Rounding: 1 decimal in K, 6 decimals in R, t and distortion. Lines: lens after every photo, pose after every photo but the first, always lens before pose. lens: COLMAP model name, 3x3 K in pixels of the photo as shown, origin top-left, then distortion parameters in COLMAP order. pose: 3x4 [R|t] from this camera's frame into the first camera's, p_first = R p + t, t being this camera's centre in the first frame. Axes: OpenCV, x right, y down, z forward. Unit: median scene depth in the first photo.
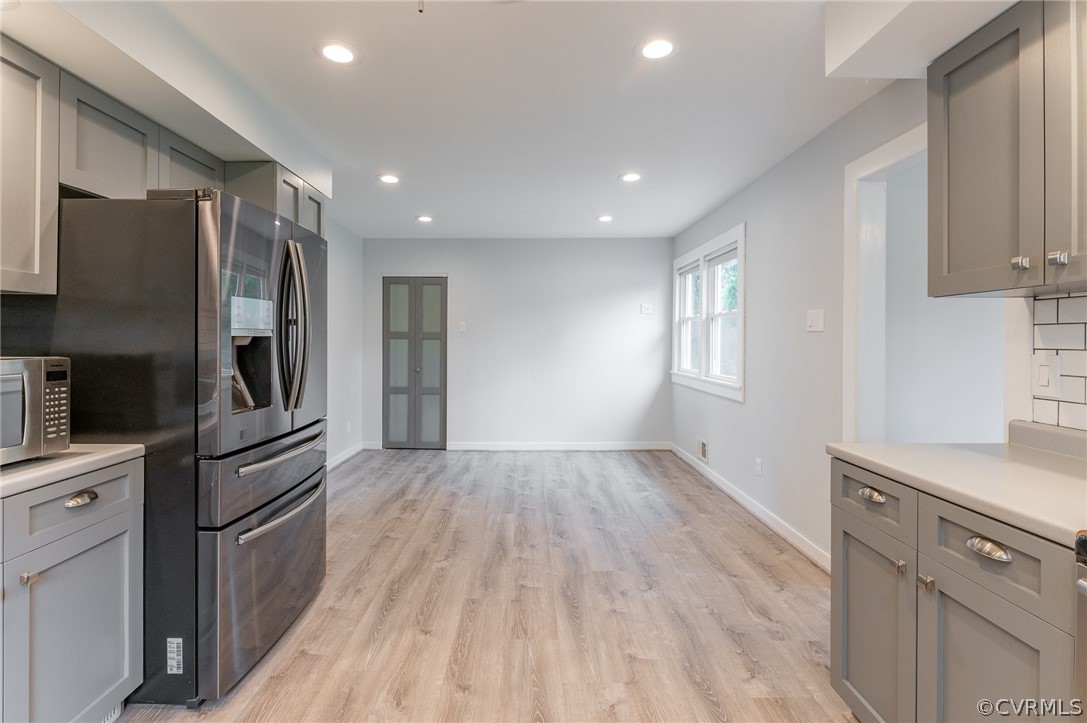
lens RADIAL K [[502.9, 0, 527.0], [0, 502.9, 338.8], [0, 0, 1]] dist [-0.006975, -0.000549]
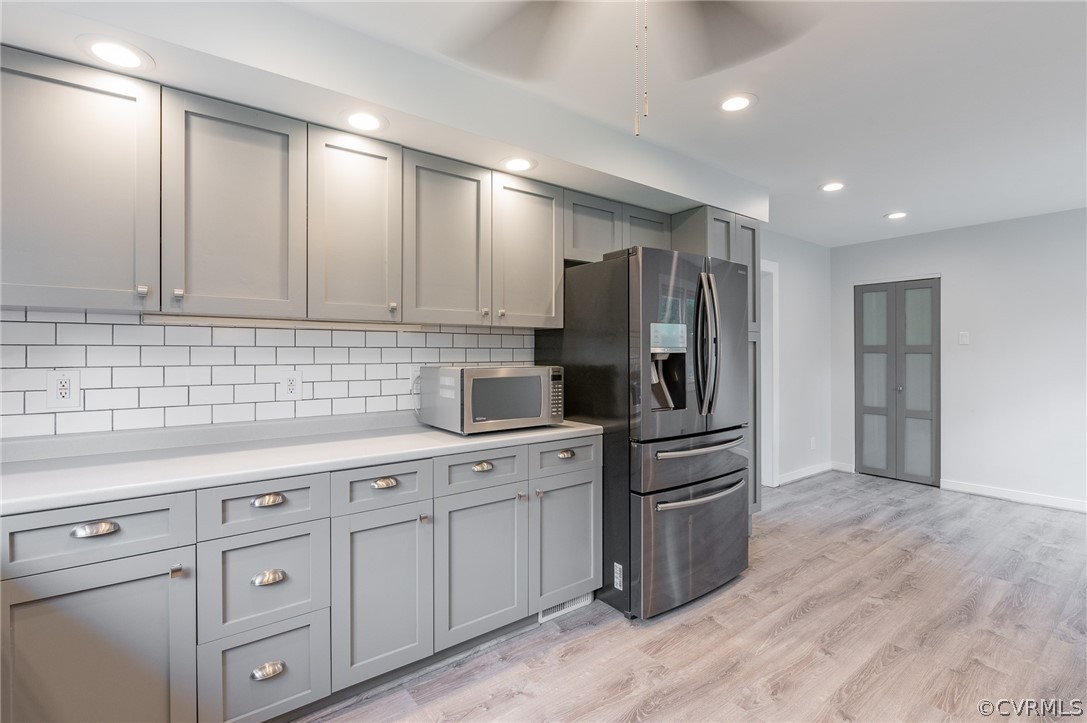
lens RADIAL K [[502.9, 0, 542.1], [0, 502.9, 350.7], [0, 0, 1]] dist [-0.006975, -0.000549]
pose [[0.611659, -0.010127, -0.791057, 0.222596], [0.006267, 0.999949, -0.007955, -0.001687], [0.791097, -0.000092, 0.611691, -0.039121]]
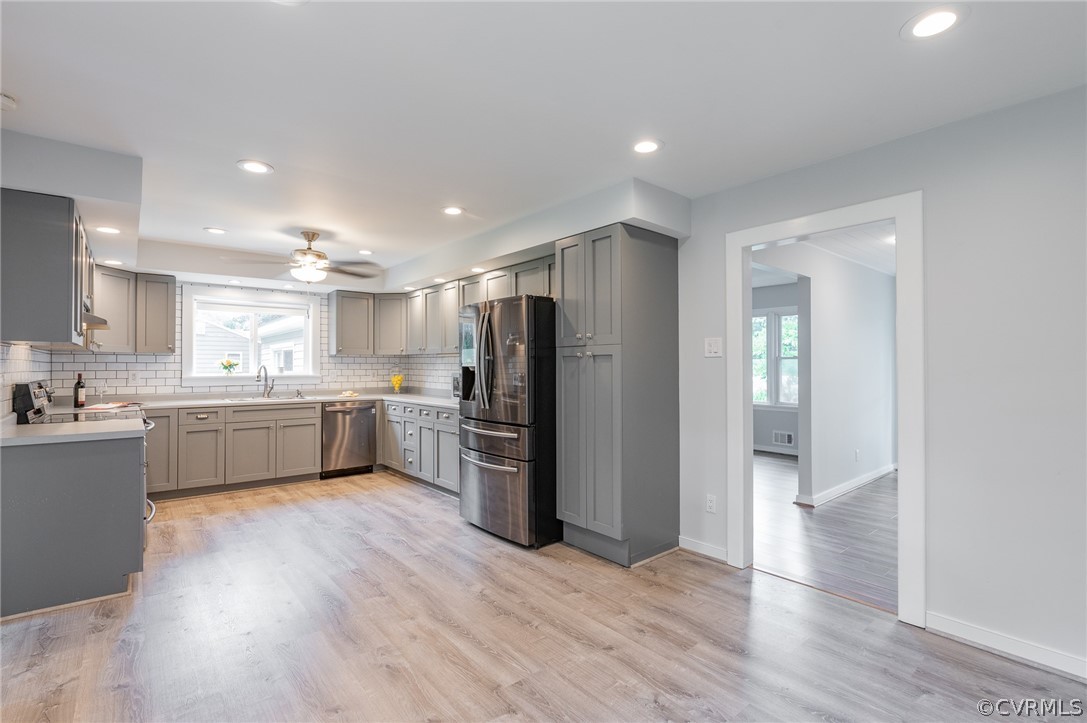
lens RADIAL K [[497.3, 0, 535.7], [0, 497.3, 359.5], [0, 0, 1]] dist [-0.004849, -0.001452]
pose [[-0.770217, -0.011030, -0.637686, 0.471966], [-0.001801, 0.999884, -0.015120, -0.002355], [0.637779, -0.010497, -0.770148, 2.259924]]
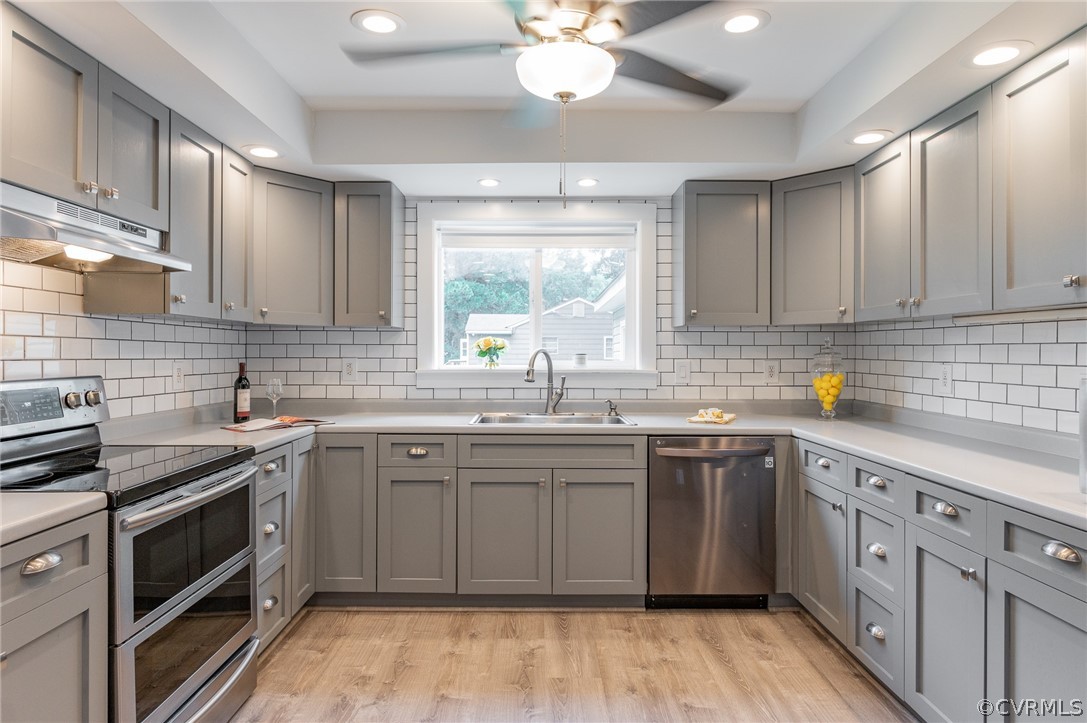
lens RADIAL K [[617.5, 0, 539.7], [0, 617.5, 351.2], [0, 0, 1]] dist [0.002497, -0.003244]
pose [[-0.999955, -0.006327, -0.007112, -0.023837], [-0.006318, 0.999979, -0.001271, -0.001695], [0.007120, -0.001226, -0.999974, 1.054652]]
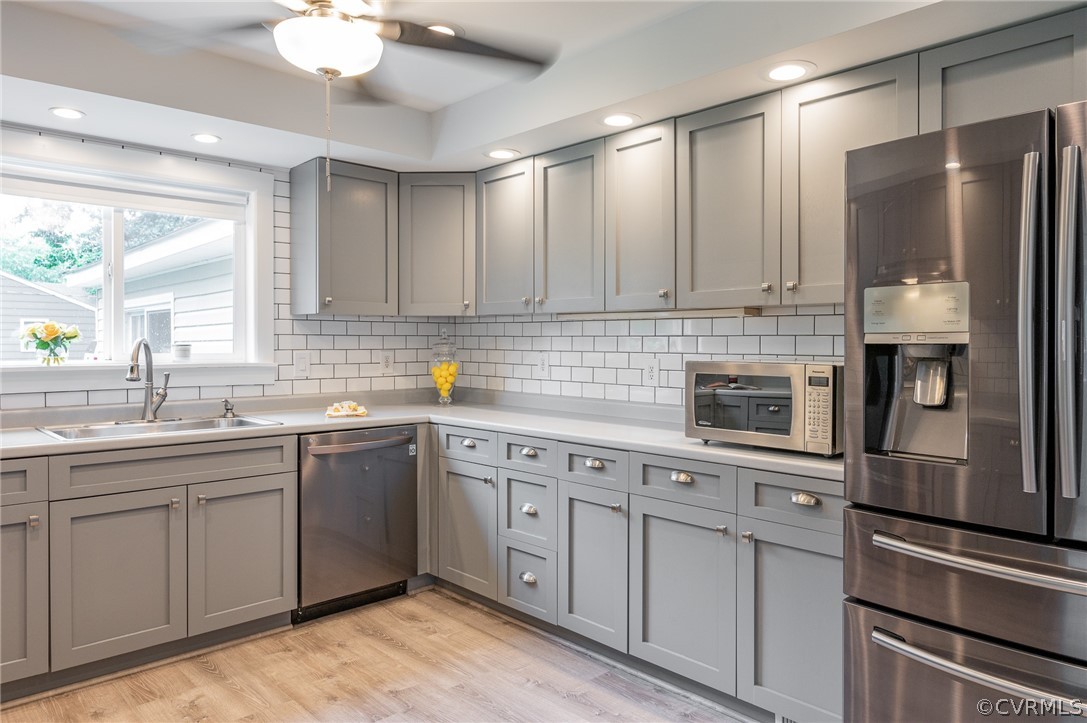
lens RADIAL K [[717.7, 0, 535.5], [0, 717.7, 350.3], [0, 0, 1]] dist [-0.003687, -0.002288]
pose [[-0.727321, 0.002233, -0.686293, 0.345200], [-0.004254, 0.999961, 0.007762, -0.000960], [0.686284, 0.008565, -0.727283, 1.066339]]
